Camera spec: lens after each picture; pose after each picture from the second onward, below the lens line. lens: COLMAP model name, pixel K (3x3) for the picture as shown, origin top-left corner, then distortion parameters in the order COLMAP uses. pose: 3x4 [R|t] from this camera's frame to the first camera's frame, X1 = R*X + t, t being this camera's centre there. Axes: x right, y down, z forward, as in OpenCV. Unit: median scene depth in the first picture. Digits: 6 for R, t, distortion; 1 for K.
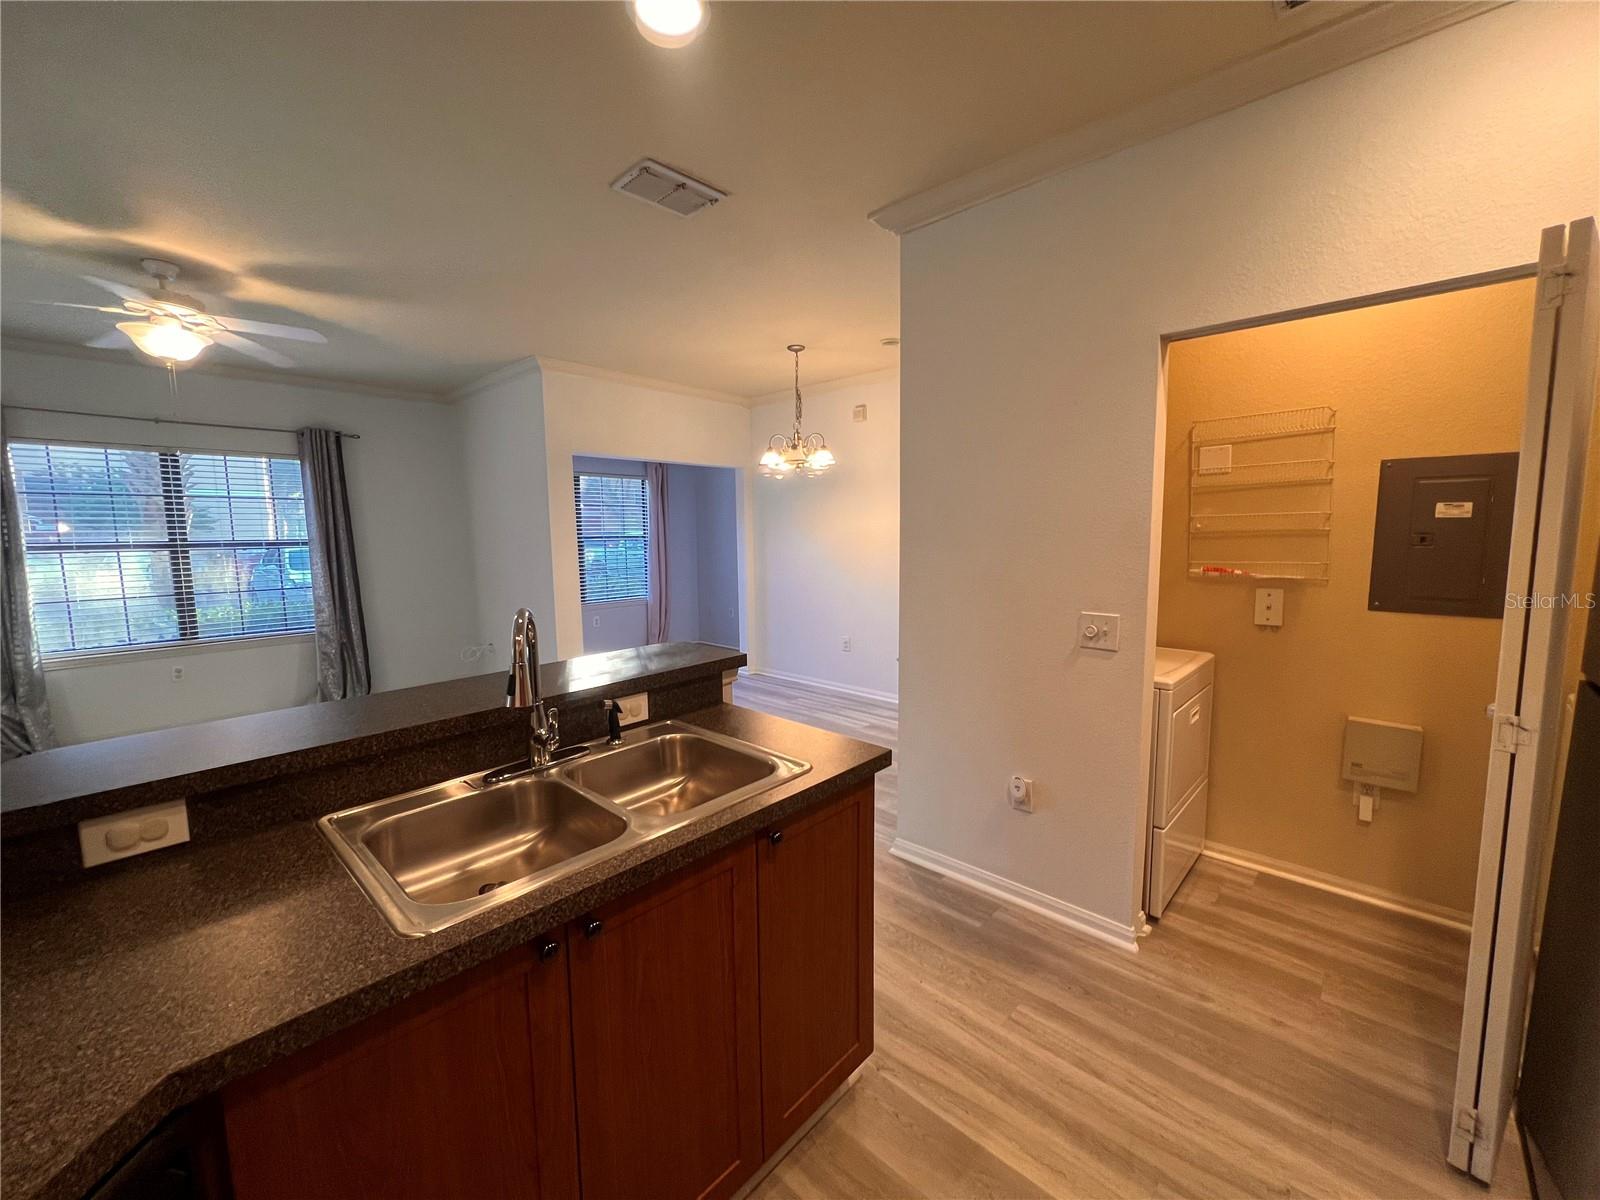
lens RADIAL K [[637.3, 0, 797.2], [0, 637.3, 595.0], [0, 0, 1]] dist [0.001210, -0.000508]
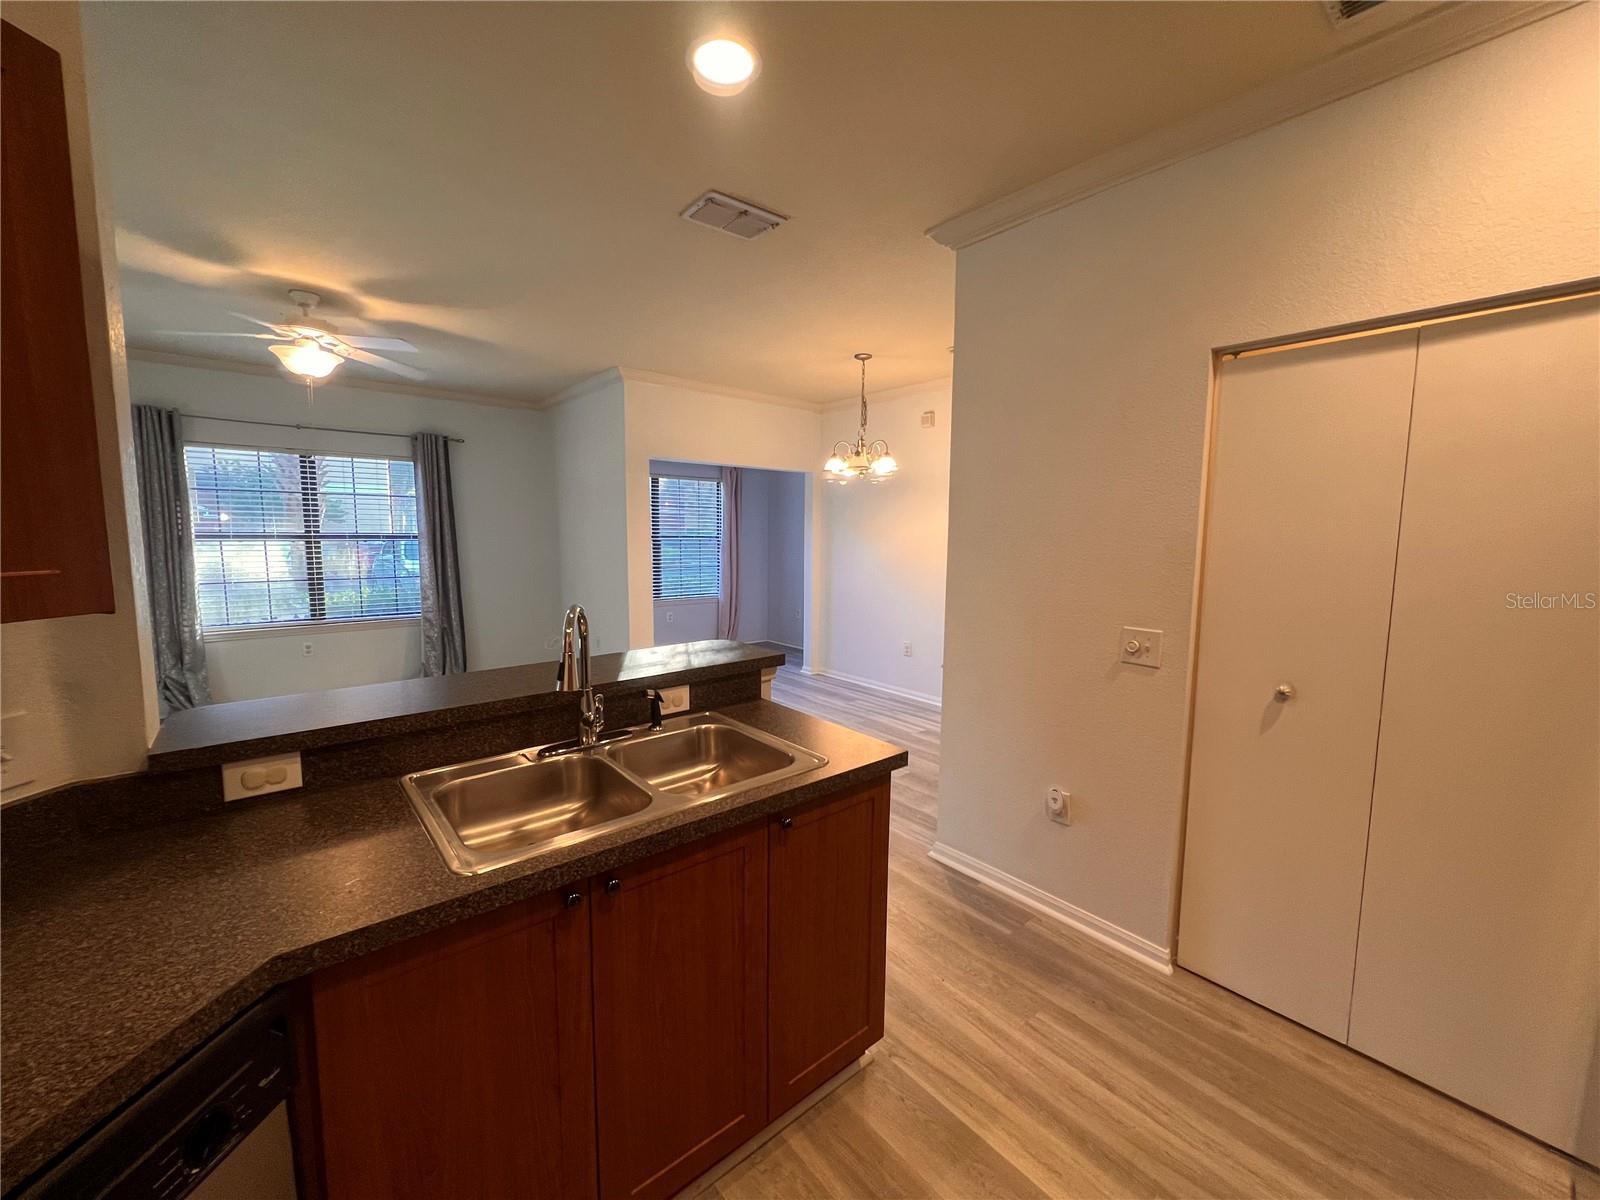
lens RADIAL K [[637.3, 0, 796.9], [0, 637.3, 594.8], [0, 0, 1]] dist [0.001210, -0.000508]
pose [[0.992018, 0.033108, -0.121674, 0.030382], [-0.033325, 0.999445, 0.000255, -0.003144], [0.121615, 0.003802, 0.992570, -0.024078]]
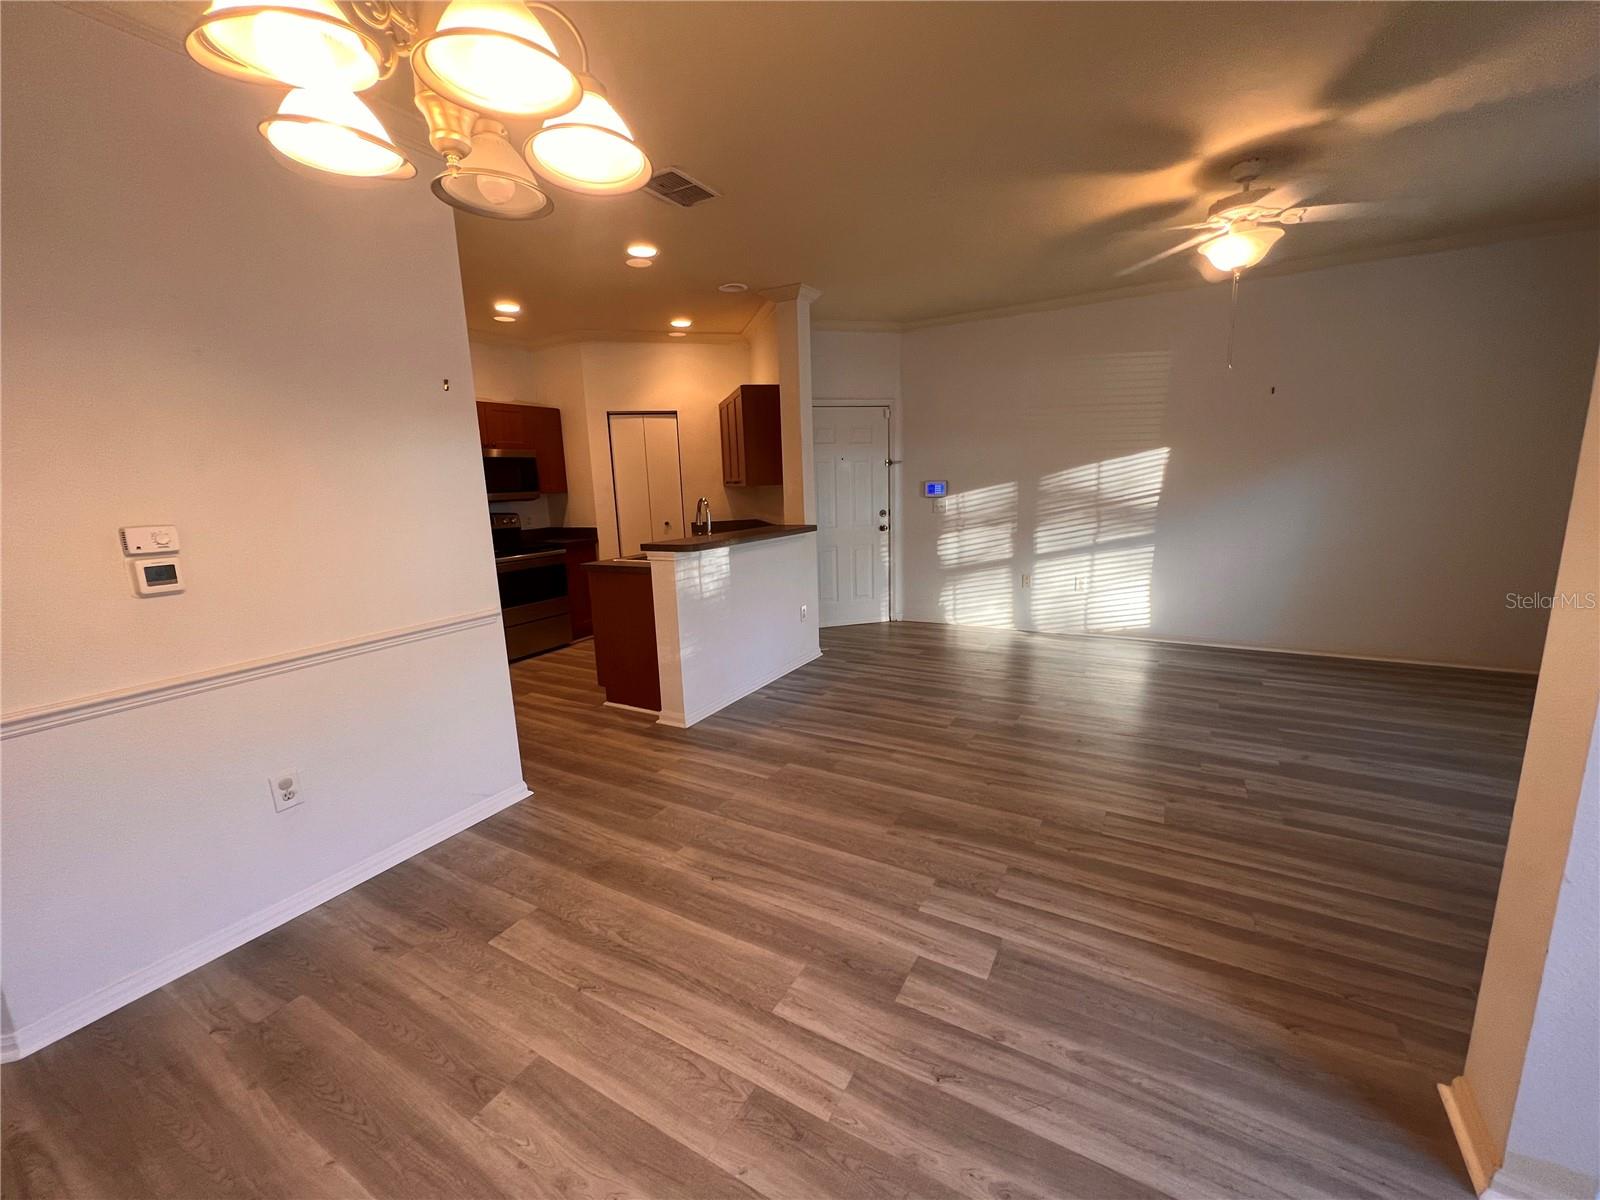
lens RADIAL K [[638.5, 0, 800.6], [0, 638.5, 599.5], [0, 0, 1]] dist [-0.001133, 0.000019]
pose [[-0.972274, 0.085976, -0.217467, -0.051630], [0.020244, 0.957415, 0.288006, -0.121504], [0.232967, 0.275618, -0.932610, 1.285425]]
